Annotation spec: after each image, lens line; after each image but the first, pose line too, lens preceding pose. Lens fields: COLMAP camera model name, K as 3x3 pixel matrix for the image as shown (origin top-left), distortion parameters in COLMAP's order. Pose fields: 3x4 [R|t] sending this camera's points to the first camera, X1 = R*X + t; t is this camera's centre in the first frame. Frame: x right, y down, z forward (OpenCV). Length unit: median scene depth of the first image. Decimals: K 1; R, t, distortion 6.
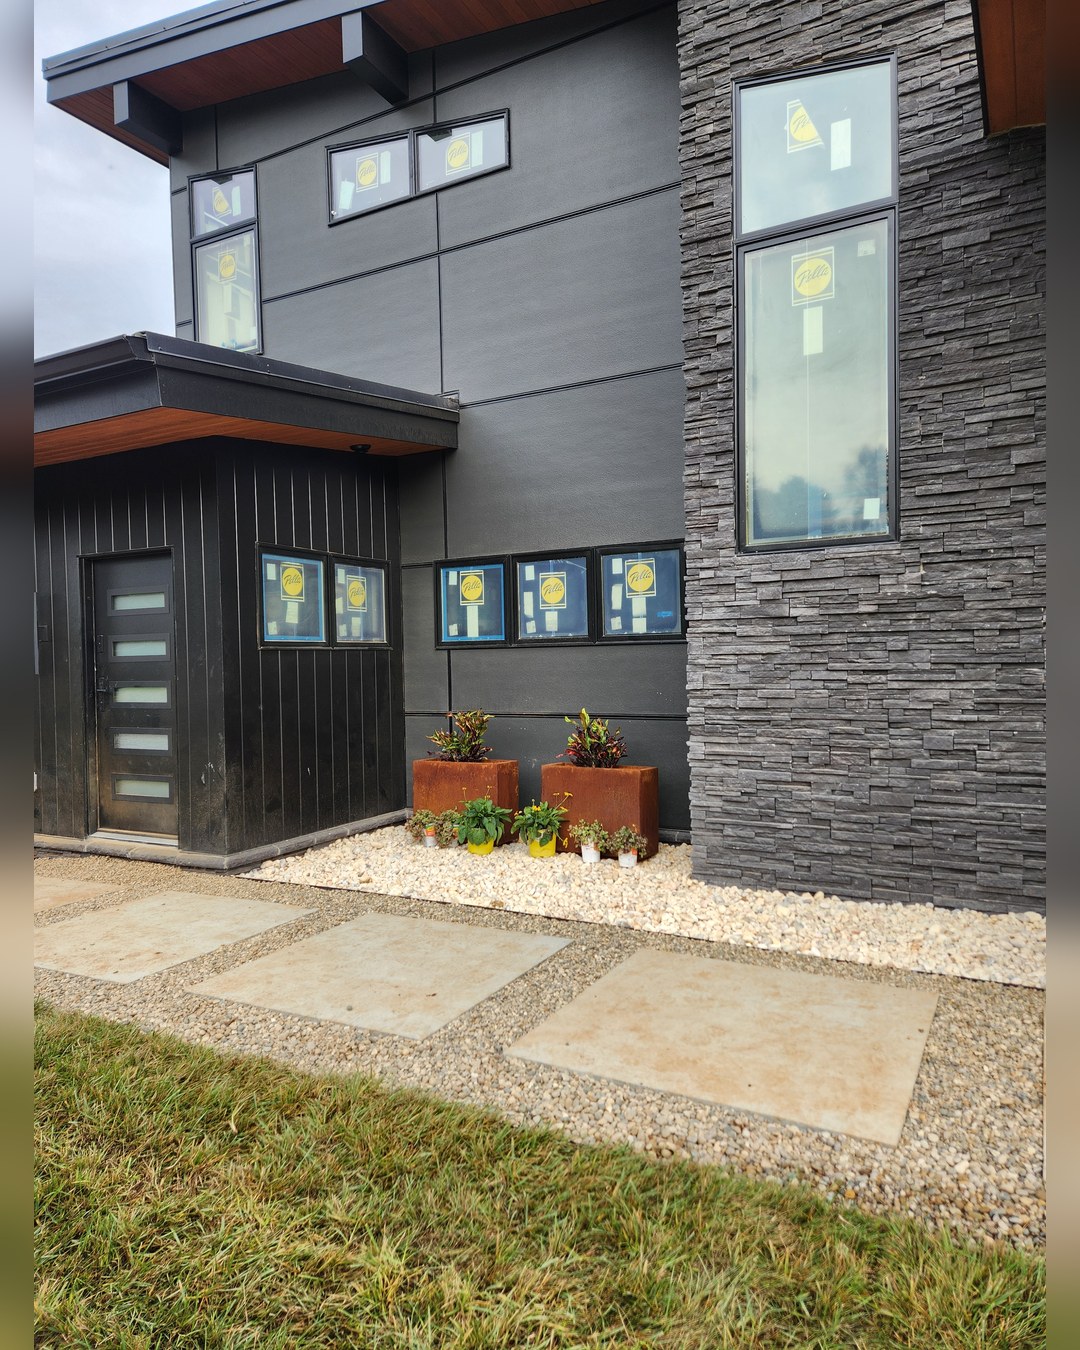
lens RADIAL K [[885.8, 0, 540.0], [0, 885.8, 675.0], [0, 0, 1]] dist [0.030730, -0.002174]
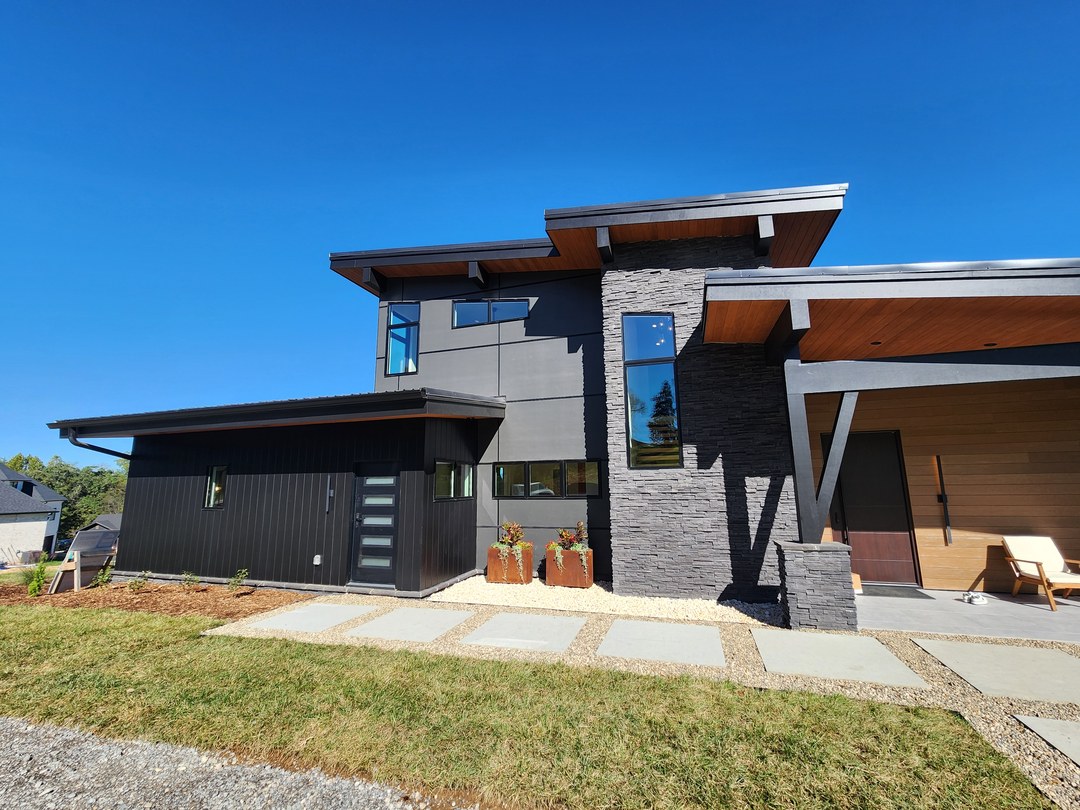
lens RADIAL K [[449.1, 0, 540.0], [0, 449.1, 405.0], [0, 0, 1]] dist [-0.013628, -0.000028]
pose [[0.978594, 0.044455, 0.200940, -0.335990], [-0.004423, 0.980708, -0.195428, -0.057706], [-0.205751, 0.190356, 0.959912, -0.330899]]
